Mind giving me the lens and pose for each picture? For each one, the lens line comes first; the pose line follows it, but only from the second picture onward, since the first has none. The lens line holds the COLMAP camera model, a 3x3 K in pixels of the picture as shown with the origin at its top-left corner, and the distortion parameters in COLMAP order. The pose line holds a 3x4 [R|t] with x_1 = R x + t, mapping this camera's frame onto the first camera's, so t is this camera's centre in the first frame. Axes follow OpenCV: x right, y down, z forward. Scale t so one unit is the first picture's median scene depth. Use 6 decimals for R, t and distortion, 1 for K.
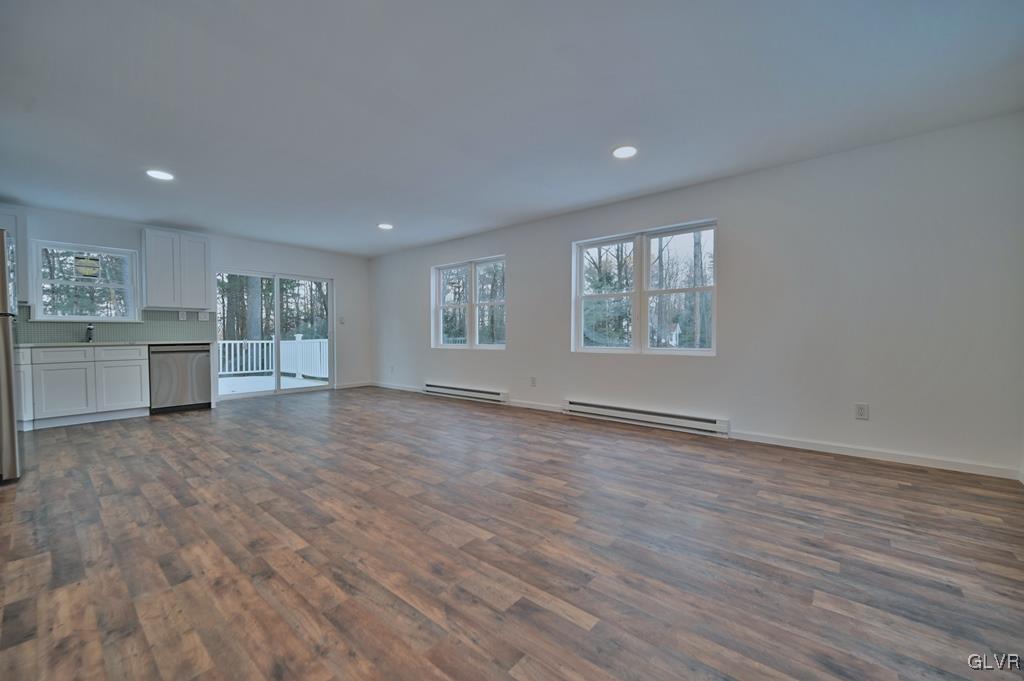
lens RADIAL K [[403.6, 0, 512.6], [0, 403.6, 342.1], [0, 0, 1]] dist [-0.000338, 0.000777]
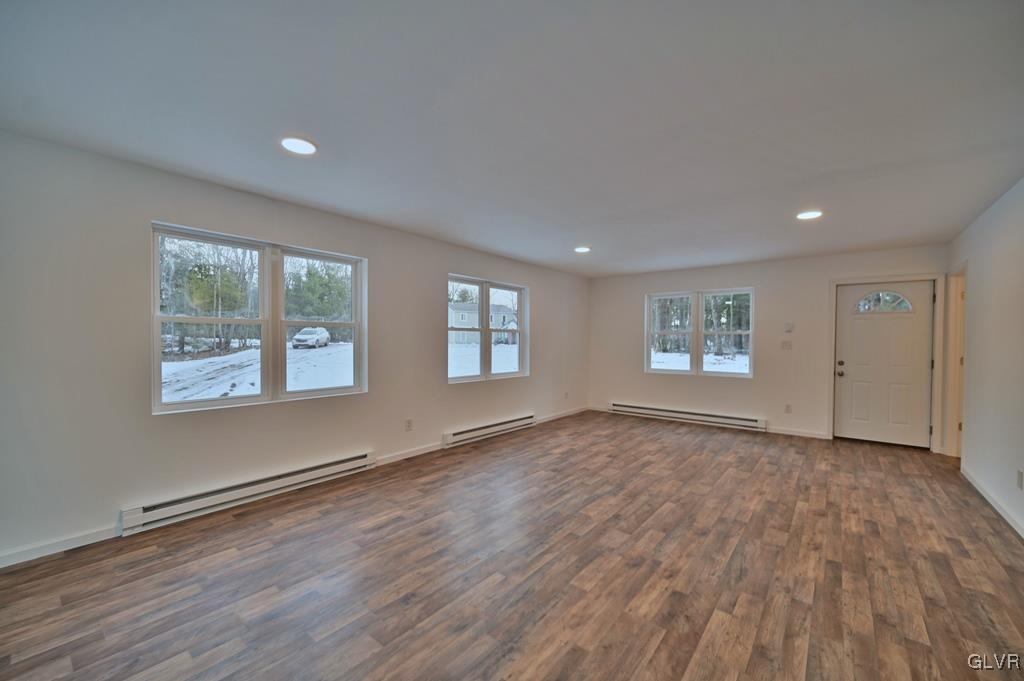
lens RADIAL K [[403.6, 0, 517.9], [0, 403.6, 342.2], [0, 0, 1]] dist [-0.000338, 0.000777]
pose [[-0.027200, -0.002454, 0.999627, -1.621062], [0.008111, 0.999964, 0.002676, -0.149103], [-0.999597, 0.008180, -0.027179, 1.645717]]
